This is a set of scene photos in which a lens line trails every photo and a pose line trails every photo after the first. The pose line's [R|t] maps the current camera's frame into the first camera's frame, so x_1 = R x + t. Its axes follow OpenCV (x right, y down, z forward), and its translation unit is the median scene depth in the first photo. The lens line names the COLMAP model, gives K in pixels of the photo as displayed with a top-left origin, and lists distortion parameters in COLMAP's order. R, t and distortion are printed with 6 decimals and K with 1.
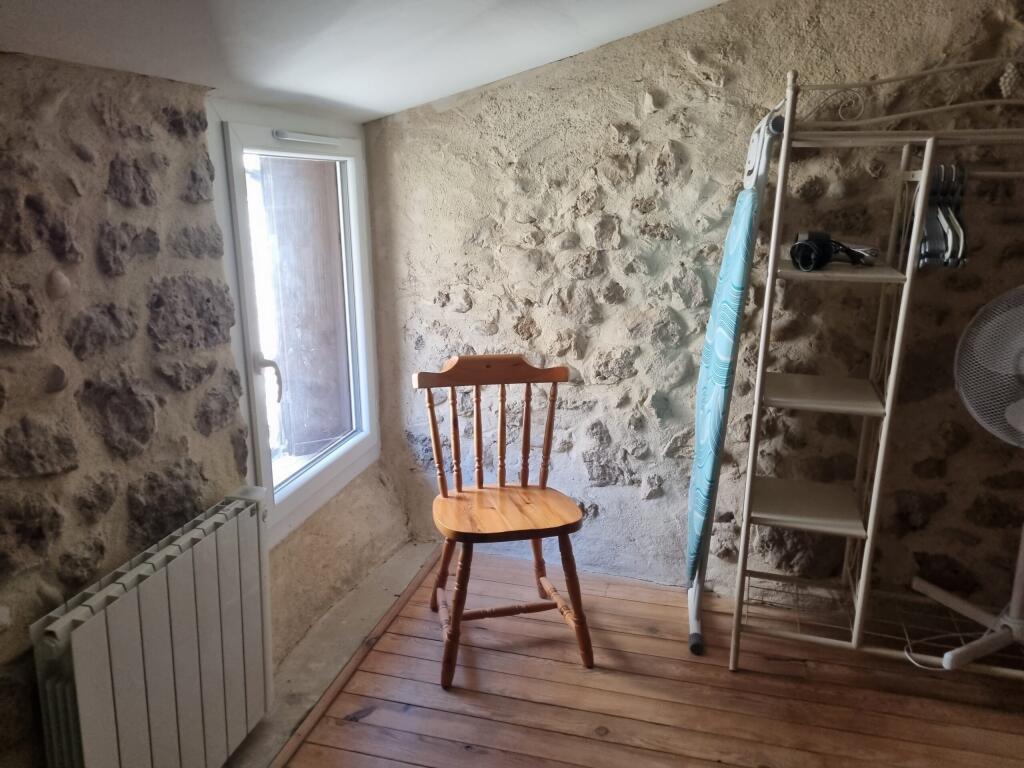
lens RADIAL K [[778.3, 0, 511.3], [0, 778.3, 378.3], [0, 0, 1]] dist [0.004455, -0.006210]
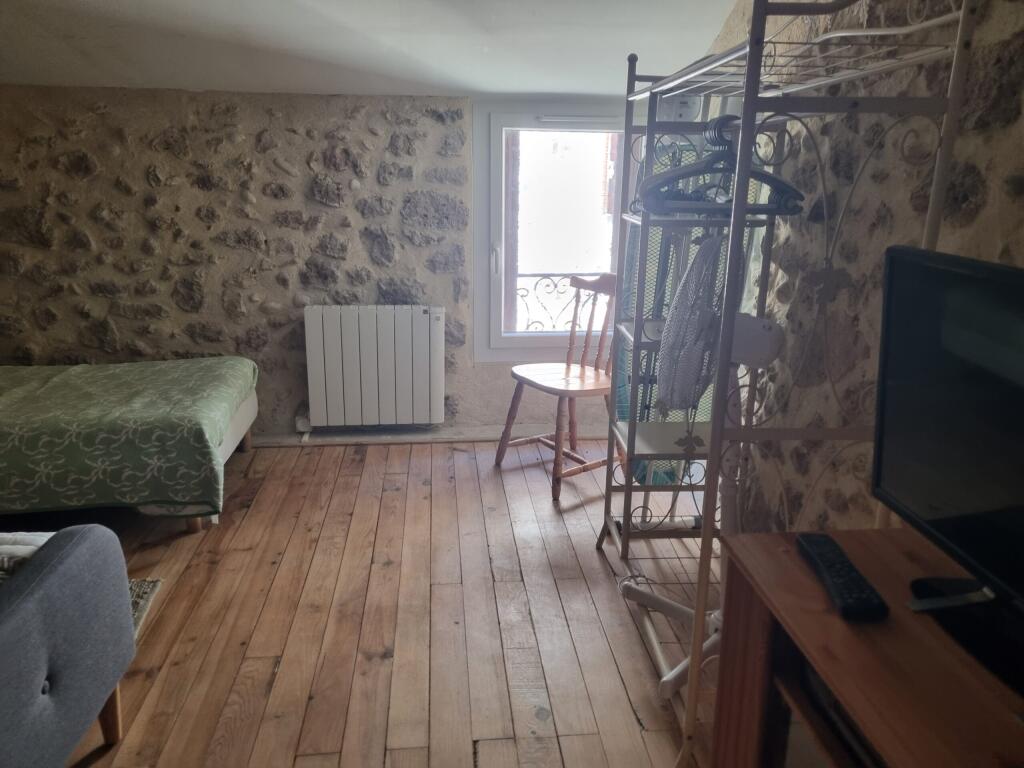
lens RADIAL K [[778.3, 0, 513.3], [0, 778.3, 386.5], [0, 0, 1]] dist [0.004455, -0.006210]
pose [[0.347558, 0.259997, -0.900891, 1.839030], [-0.244570, 0.952667, 0.180586, -0.071434], [0.905201, 0.157566, 0.394695, 0.516457]]
